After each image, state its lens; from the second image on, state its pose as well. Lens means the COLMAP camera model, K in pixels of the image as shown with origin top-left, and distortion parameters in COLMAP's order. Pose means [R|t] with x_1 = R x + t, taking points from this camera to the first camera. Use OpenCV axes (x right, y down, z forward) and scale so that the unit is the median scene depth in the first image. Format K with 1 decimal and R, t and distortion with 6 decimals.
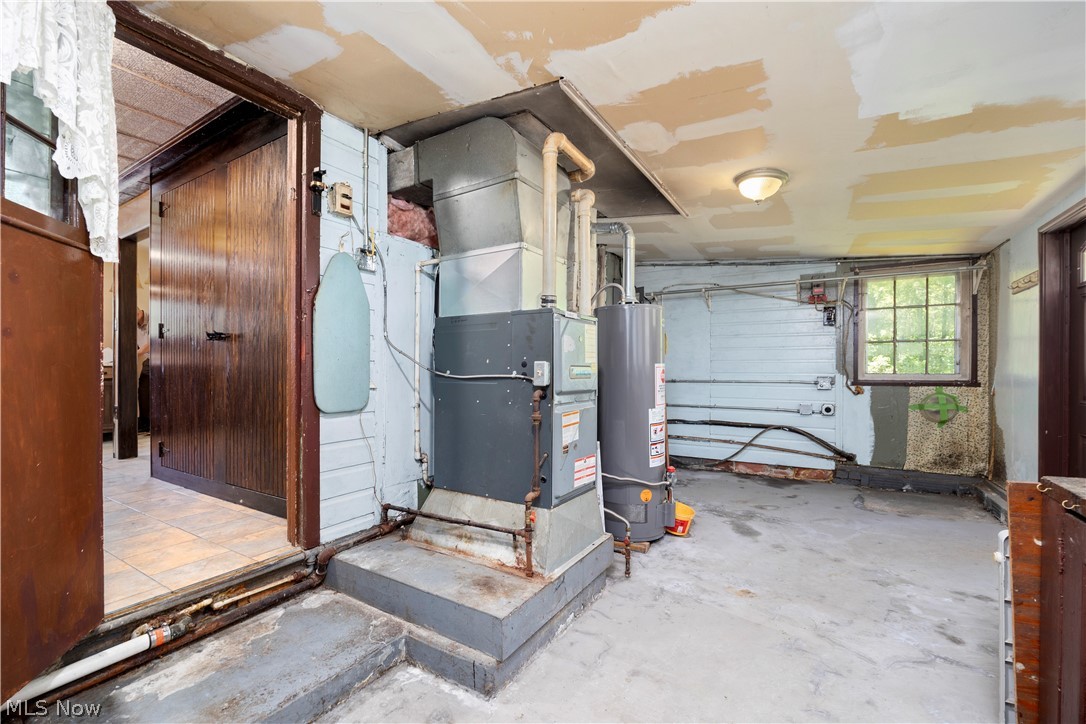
lens RADIAL K [[465.3, 0, 542.4], [0, 465.3, 367.7], [0, 0, 1]] dist [-0.002659, -0.000035]
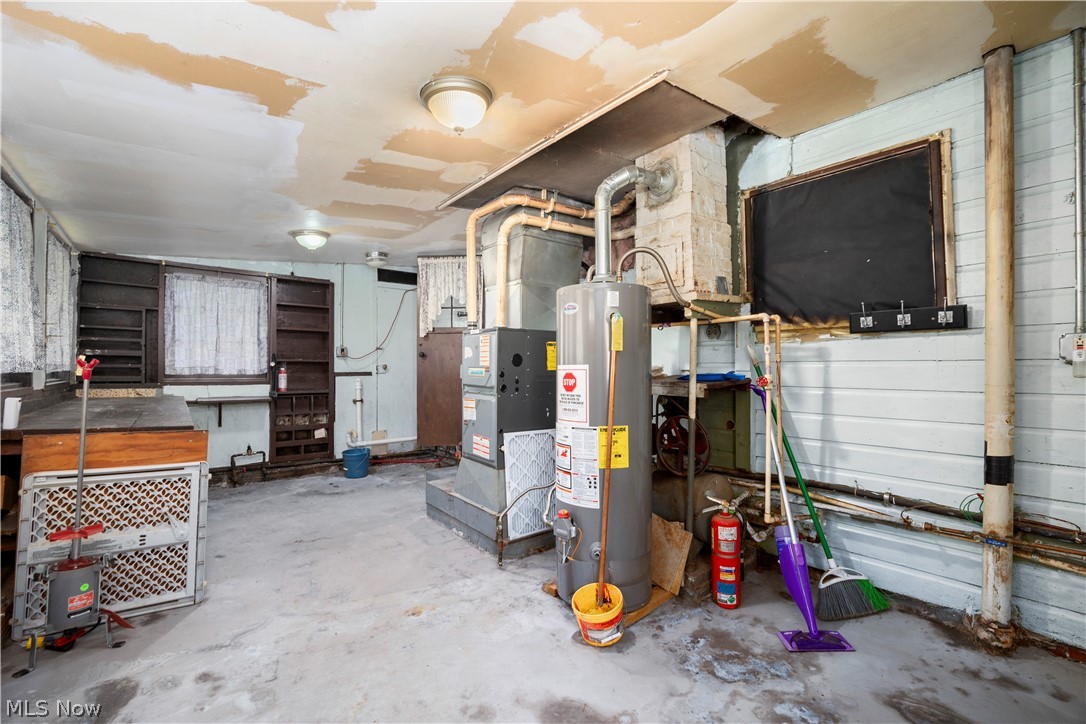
lens RADIAL K [[465.3, 0, 545.1], [0, 465.3, 357.7], [0, 0, 1]] dist [-0.002659, -0.000035]
pose [[-0.345267, -0.011856, -0.938429, 1.316414], [0.002075, 0.999908, -0.013396, -0.014017], [0.938502, -0.006572, -0.345211, 1.681653]]
